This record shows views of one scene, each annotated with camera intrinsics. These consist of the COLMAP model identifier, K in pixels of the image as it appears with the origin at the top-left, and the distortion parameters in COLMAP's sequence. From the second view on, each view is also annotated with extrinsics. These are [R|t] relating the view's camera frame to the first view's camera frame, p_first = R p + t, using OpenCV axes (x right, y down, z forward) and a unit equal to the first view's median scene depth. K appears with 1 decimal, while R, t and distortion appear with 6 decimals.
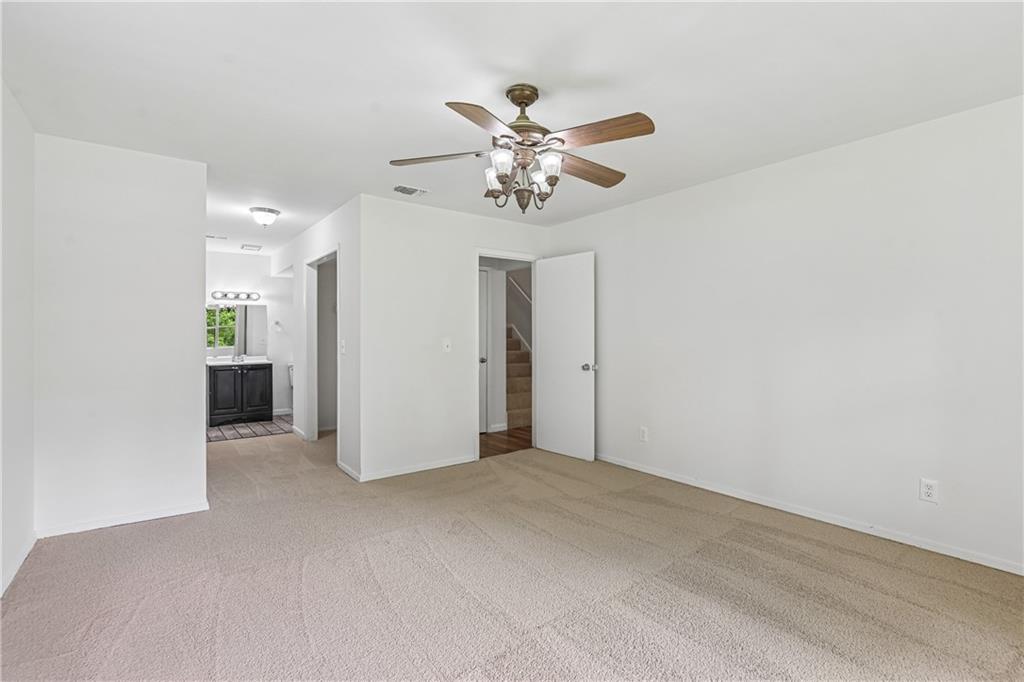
lens RADIAL K [[472.5, 0, 522.2], [0, 472.5, 338.1], [0, 0, 1]] dist [-0.002279, -0.004710]
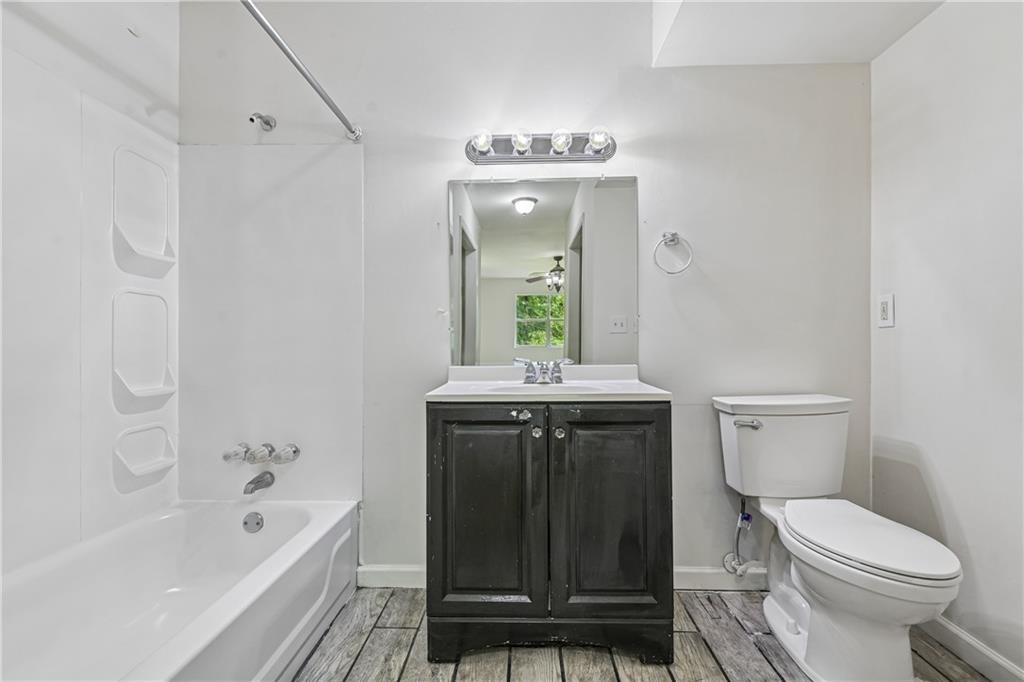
lens RADIAL K [[472.5, 0, 504.2], [0, 472.5, 339.9], [0, 0, 1]] dist [-0.002279, -0.004710]
pose [[0.759977, -0.006653, -0.649916, -0.444561], [-0.001174, 0.999932, -0.011608, 0.028262], [0.649949, 0.009585, 0.759917, 0.781768]]
